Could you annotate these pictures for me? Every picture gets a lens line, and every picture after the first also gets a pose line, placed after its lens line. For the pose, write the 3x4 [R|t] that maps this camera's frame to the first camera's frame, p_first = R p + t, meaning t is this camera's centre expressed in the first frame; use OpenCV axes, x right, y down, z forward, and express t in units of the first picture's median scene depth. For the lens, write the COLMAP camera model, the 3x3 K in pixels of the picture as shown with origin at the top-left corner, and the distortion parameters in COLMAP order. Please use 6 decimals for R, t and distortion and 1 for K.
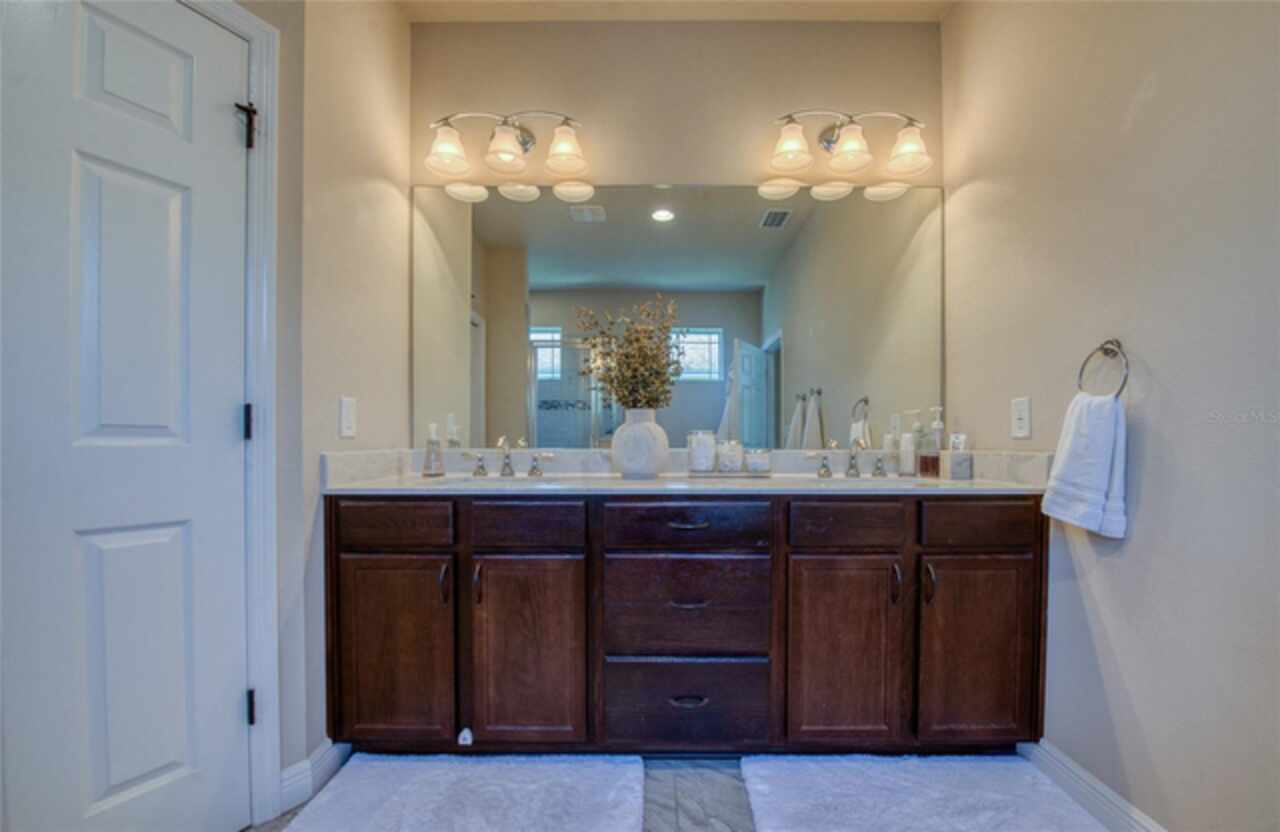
lens RADIAL K [[527.7, 0, 638.9], [0, 527.7, 453.1], [0, 0, 1]] dist [-0.015868, -0.000848]
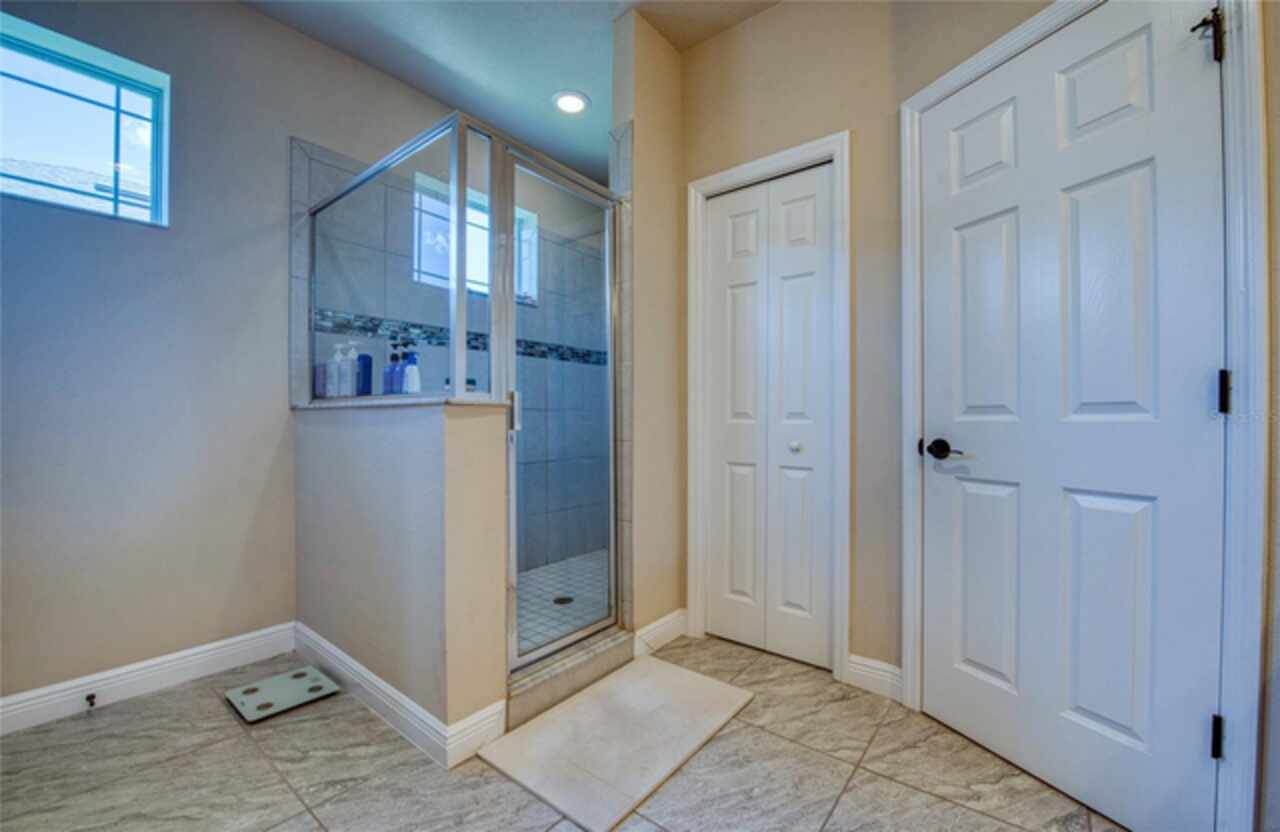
lens RADIAL K [[527.7, 0, 632.6], [0, 527.7, 419.1], [0, 0, 1]] dist [-0.015868, -0.000848]
pose [[-0.624599, 0.000269, -0.780946, 0.560803], [-0.008813, 0.999934, 0.007392, -0.017830], [0.780896, 0.011500, -0.624555, 0.931878]]
